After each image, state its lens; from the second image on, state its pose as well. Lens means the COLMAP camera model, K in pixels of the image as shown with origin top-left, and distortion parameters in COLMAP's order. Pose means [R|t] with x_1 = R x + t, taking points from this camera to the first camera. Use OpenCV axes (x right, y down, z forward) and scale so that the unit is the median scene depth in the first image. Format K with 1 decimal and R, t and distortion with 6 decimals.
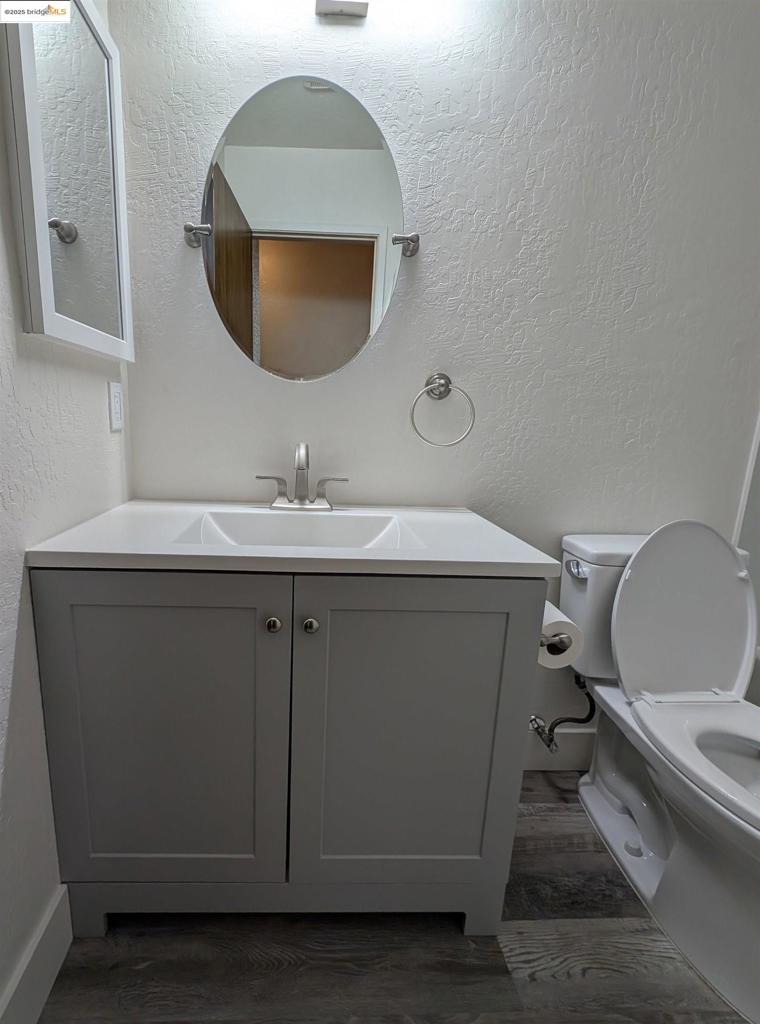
lens RADIAL K [[367.8, 0, 328.9], [0, 367.8, 512.1], [0, 0, 1]] dist [0.013245, -0.005368]
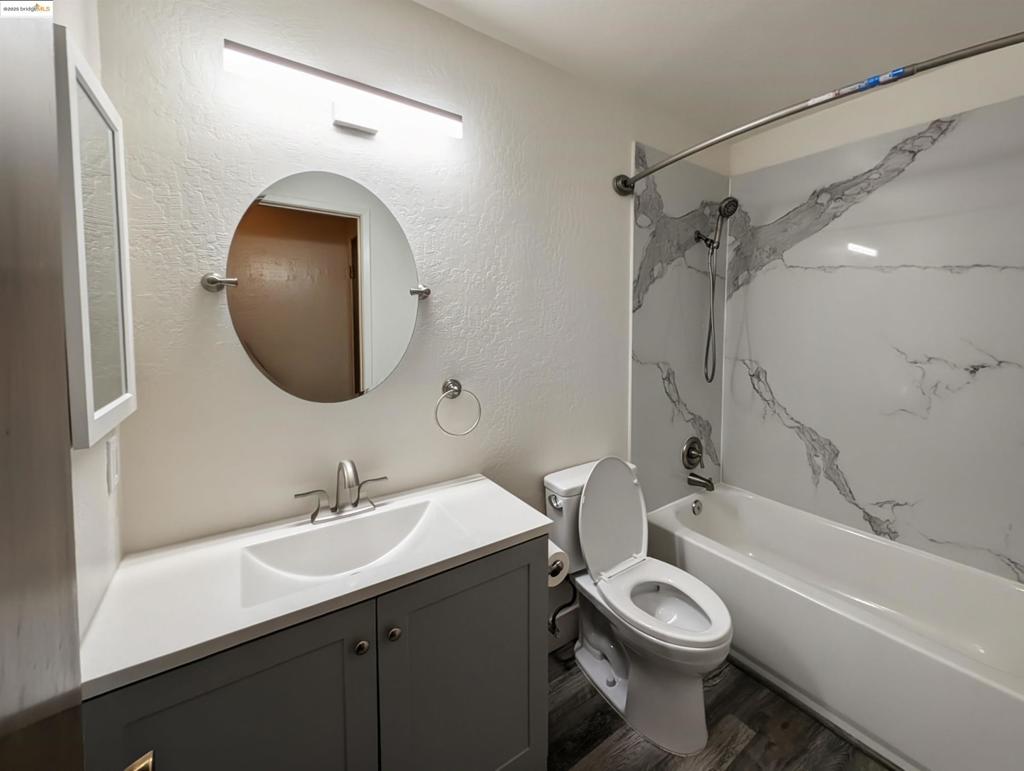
lens RADIAL K [[387.0, 0, 512.0], [0, 387.0, 385.5], [0, 0, 1]] dist [-0.000482, -0.000262]
pose [[0.848459, -0.095870, 0.520506, -0.212570], [0.129558, 0.991158, -0.028630, -0.284102], [-0.513159, 0.091727, 0.853378, -0.233917]]
